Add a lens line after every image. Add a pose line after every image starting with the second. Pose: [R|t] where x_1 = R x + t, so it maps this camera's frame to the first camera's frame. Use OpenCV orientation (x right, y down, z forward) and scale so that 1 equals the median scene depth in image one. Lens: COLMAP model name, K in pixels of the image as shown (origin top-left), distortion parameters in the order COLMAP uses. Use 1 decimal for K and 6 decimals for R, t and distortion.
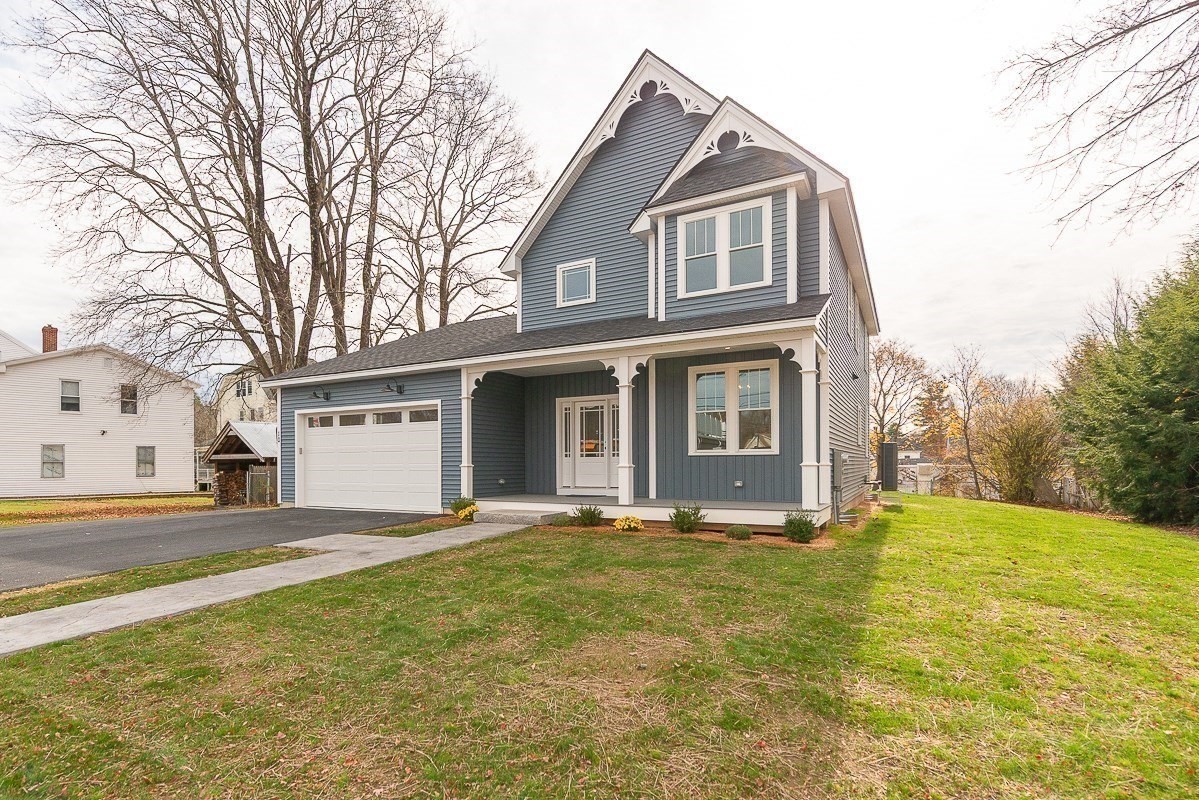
lens RADIAL K [[521.6, 0, 638.1], [0, 521.6, 455.7], [0, 0, 1]] dist [0.011499, -0.000008]
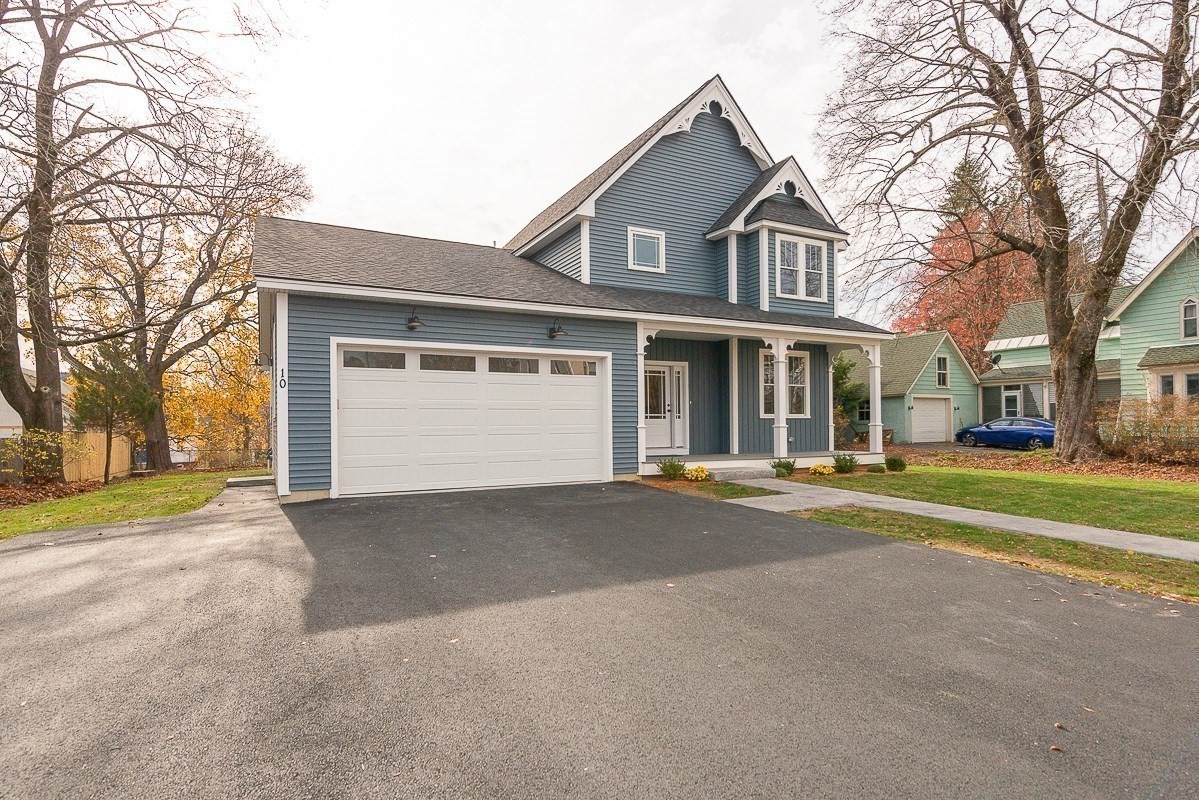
lens RADIAL K [[535.7, 0, 579.2], [0, 535.7, 422.1], [0, 0, 1]] dist [-0.001623, -0.000023]
pose [[0.653534, 0.005252, 0.756879, -1.100182], [-0.005849, 0.999981, -0.001888, 0.012924], [-0.756874, -0.003193, 0.653553, 0.448559]]
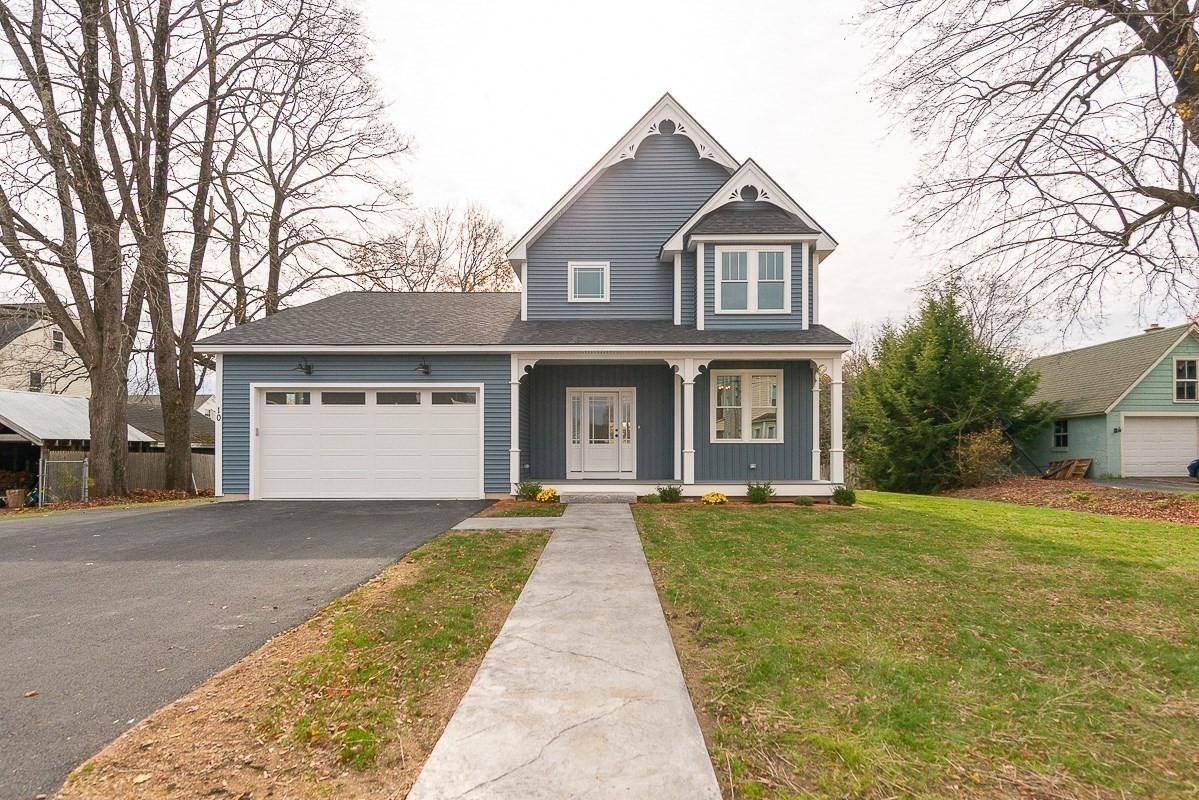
lens RADIAL K [[515.3, 0, 622.4], [0, 515.3, 445.7], [0, 0, 1]] dist [0.007431, -0.000194]
pose [[0.902732, 0.010357, 0.430080, -0.558998], [-0.010144, 0.999945, -0.002789, 0.010411], [-0.430085, -0.001845, 0.902787, 0.011367]]
